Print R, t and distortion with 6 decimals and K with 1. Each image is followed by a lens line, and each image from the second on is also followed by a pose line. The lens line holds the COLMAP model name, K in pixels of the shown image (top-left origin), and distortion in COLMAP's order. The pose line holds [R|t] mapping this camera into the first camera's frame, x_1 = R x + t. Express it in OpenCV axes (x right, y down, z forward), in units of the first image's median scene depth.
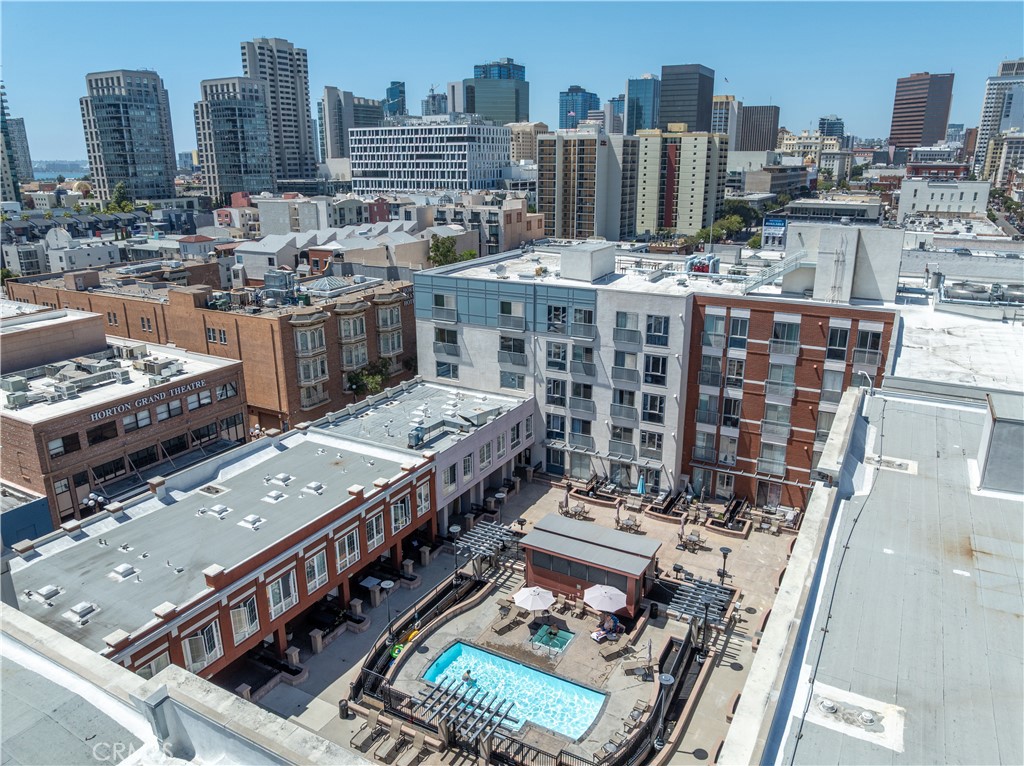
lens RADIAL K [[719.9, 0, 515.6], [0, 719.9, 382.1], [0, 0, 1]] dist [-0.044388, 0.013726]
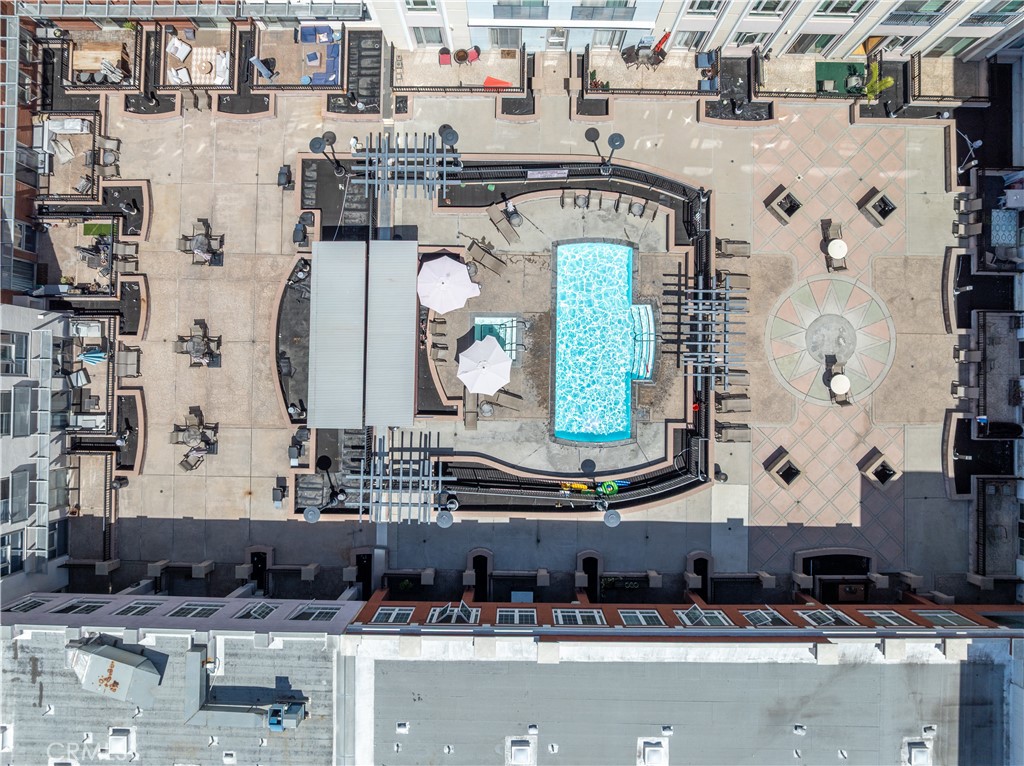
lens RADIAL K [[719.9, 0, 511.2], [0, 719.9, 380.7], [0, 0, 1]] dist [-0.044388, 0.013726]
pose [[-0.471252, -0.881219, 0.037074, -0.020223], [0.266093, -0.101973, 0.958538, -0.289129], [-0.840902, 0.461578, 0.282542, 0.521337]]
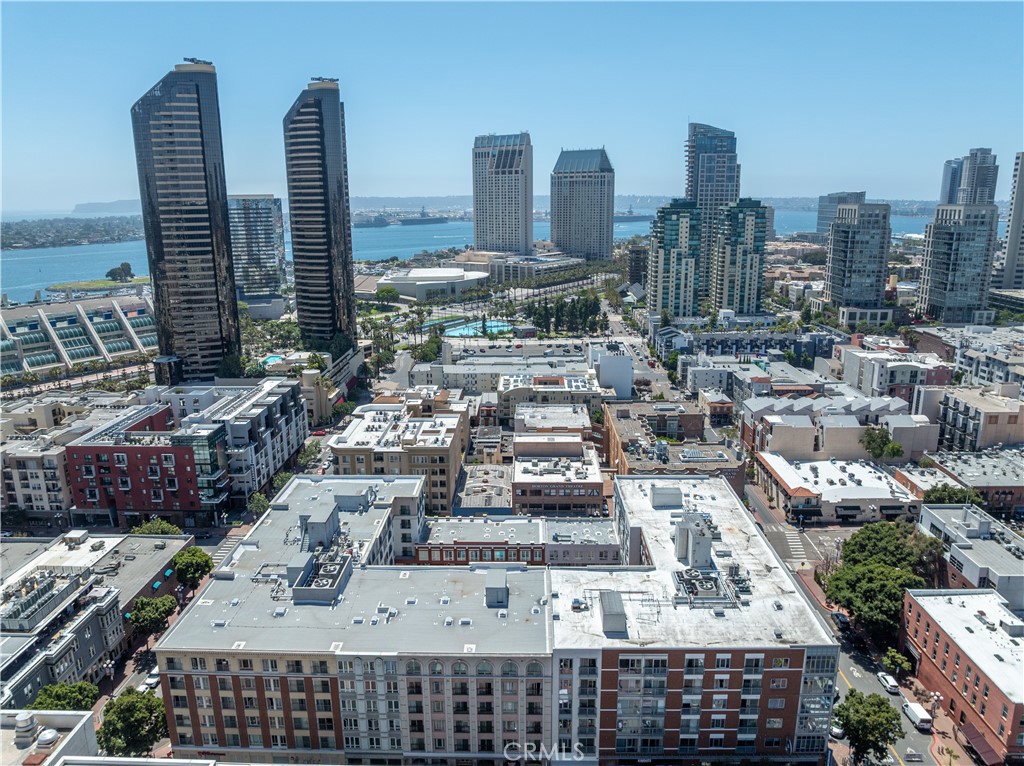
lens RADIAL K [[719.9, 0, 508.1], [0, 719.9, 380.6], [0, 0, 1]] dist [-0.044388, 0.013726]
pose [[0.458938, 0.215021, -0.862057, 1.755678], [-0.256800, 0.960963, 0.102977, -0.637176], [0.850547, 0.174116, 0.496240, -0.555204]]
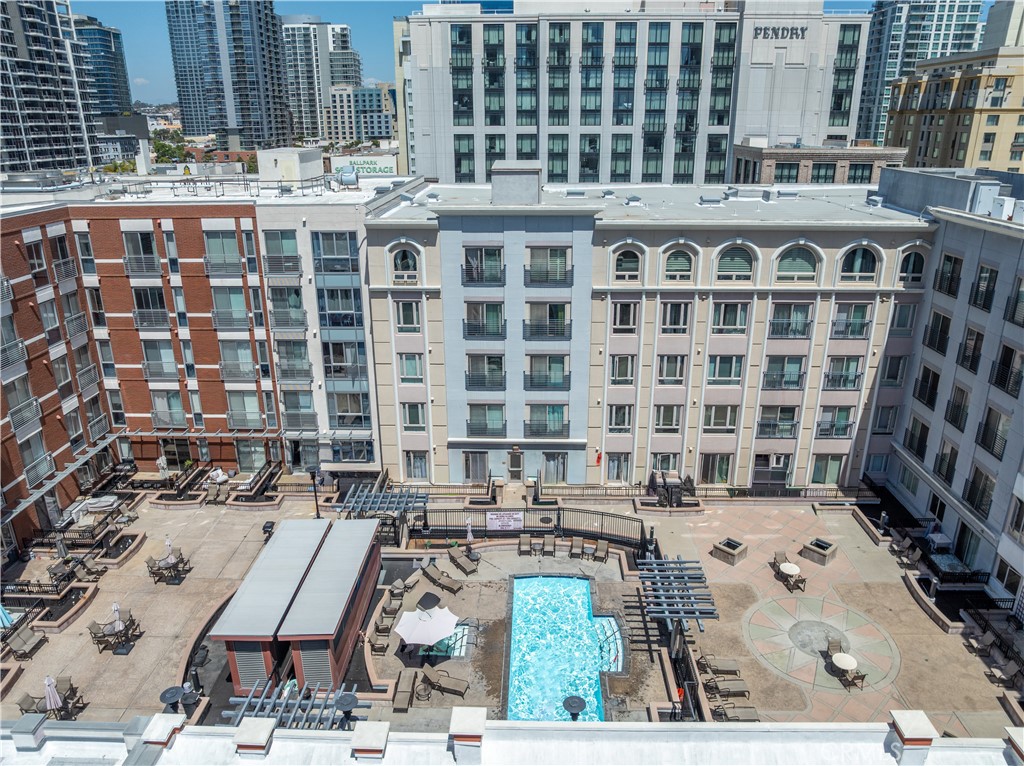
lens RADIAL K [[719.9, 0, 511.1], [0, 719.9, 377.0], [0, 0, 1]] dist [-0.044388, 0.013726]
pose [[-0.457658, -0.293744, 0.839204, -0.347867], [0.268025, 0.854367, 0.445219, -0.122067], [-0.847769, 0.428685, -0.312277, 0.709783]]
